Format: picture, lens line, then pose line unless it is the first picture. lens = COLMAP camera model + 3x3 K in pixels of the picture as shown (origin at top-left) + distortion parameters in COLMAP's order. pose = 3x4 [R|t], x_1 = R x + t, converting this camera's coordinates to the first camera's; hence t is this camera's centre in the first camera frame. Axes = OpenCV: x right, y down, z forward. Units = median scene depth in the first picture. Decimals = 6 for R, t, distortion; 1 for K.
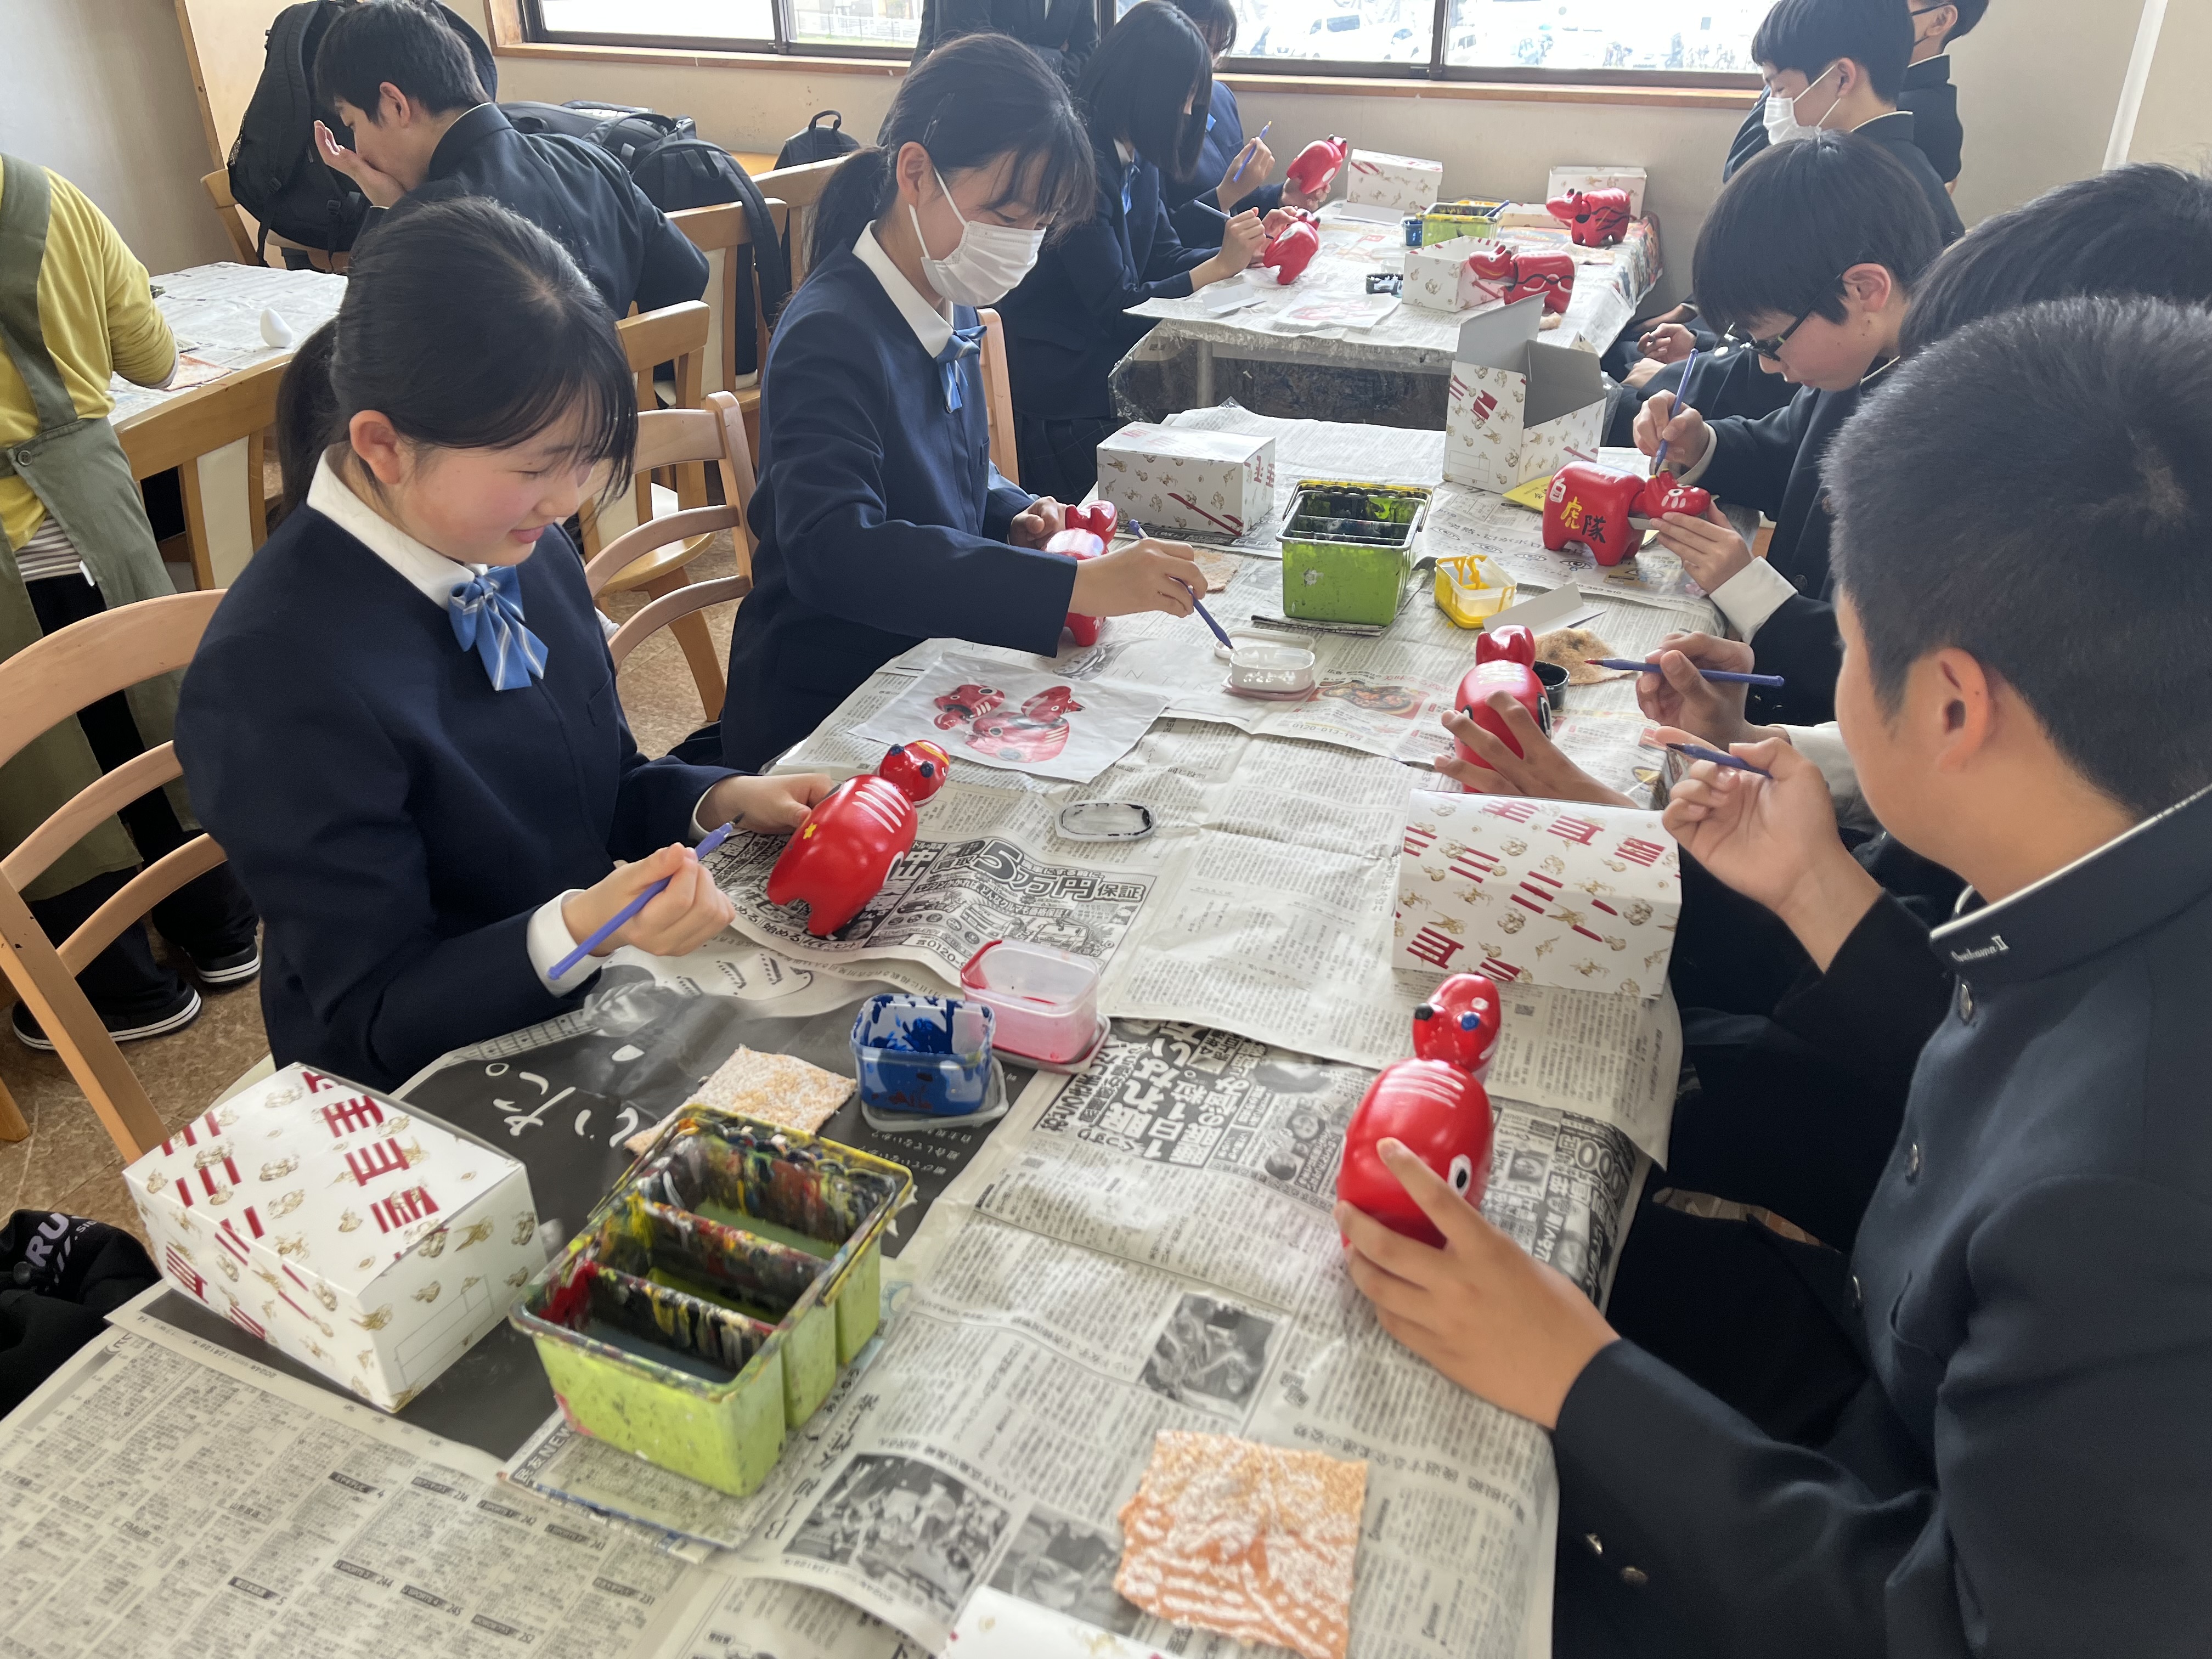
lens RADIAL K [[1565.5, 0, 1106.0], [0, 1565.5, 829.5], [0, 0, 1]] dist [0.072206, -0.089698]
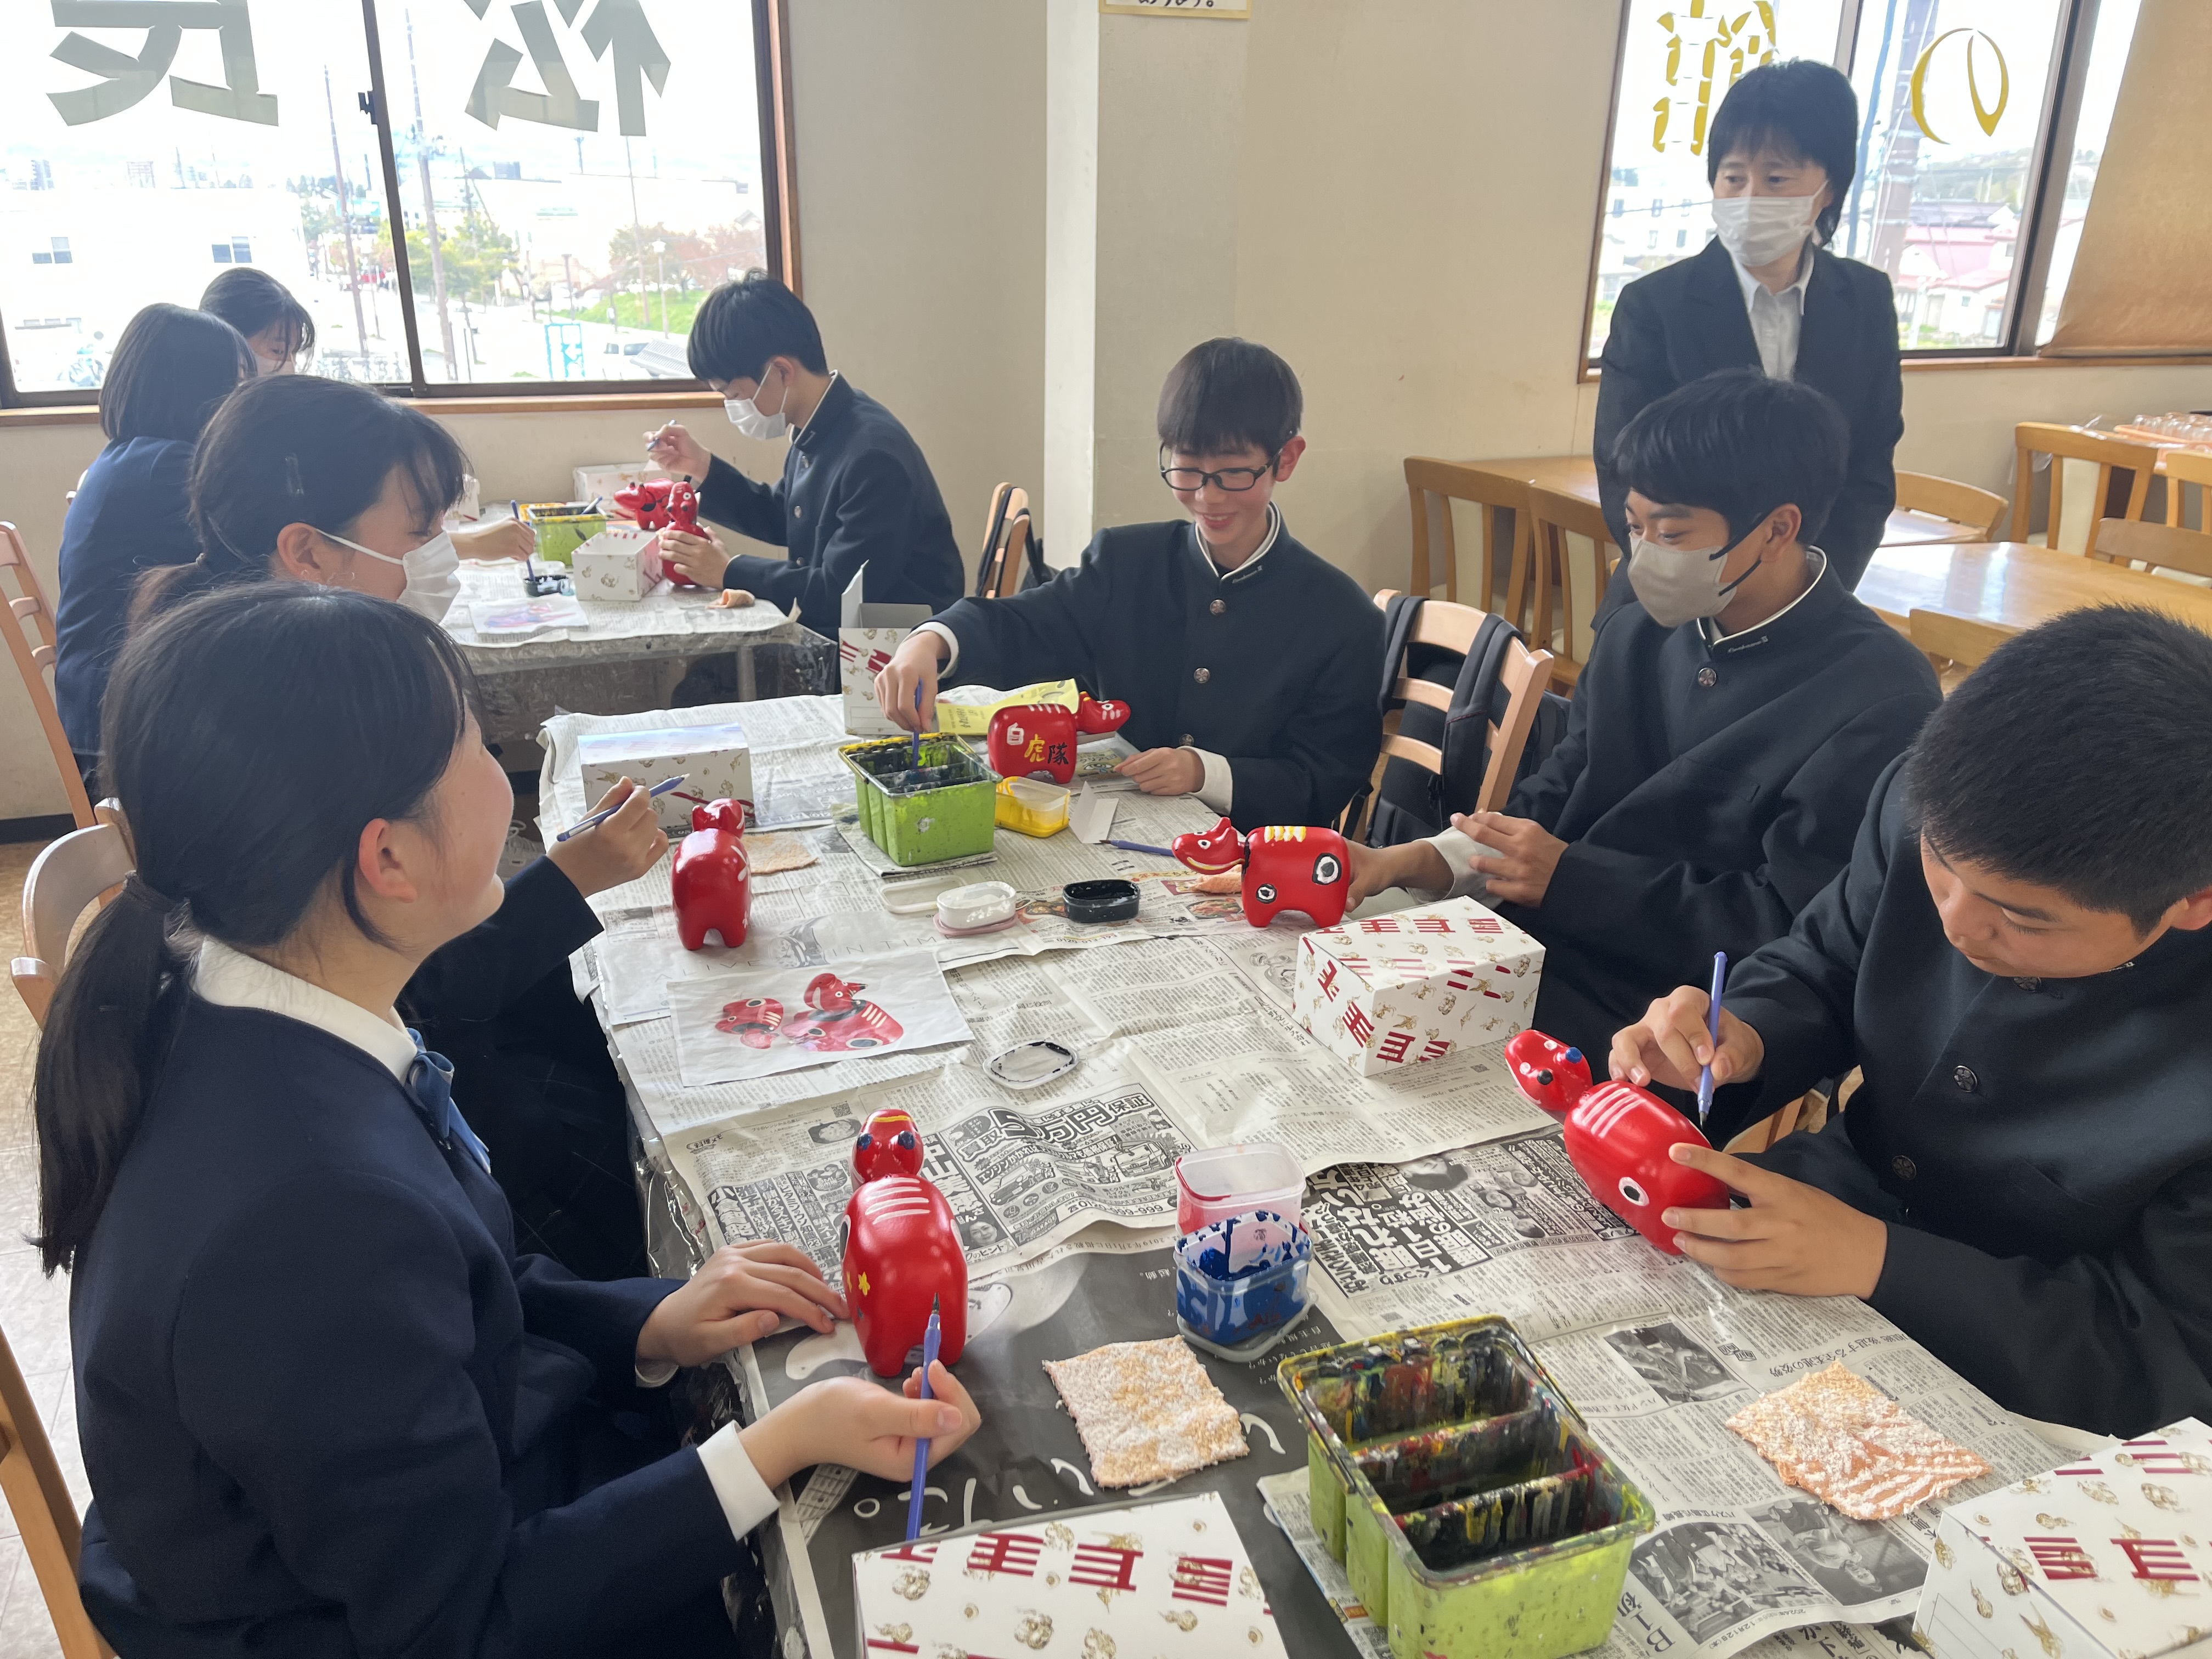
lens RADIAL K [[1565.5, 0, 1106.0], [0, 1565.5, 829.5], [0, 0, 1]] dist [0.072206, -0.089698]
pose [[0.743421, -0.231765, 0.627383, -0.686666], [0.333483, 0.941567, -0.047333, -0.102057], [-0.579753, 0.244410, 0.777271, 0.158993]]
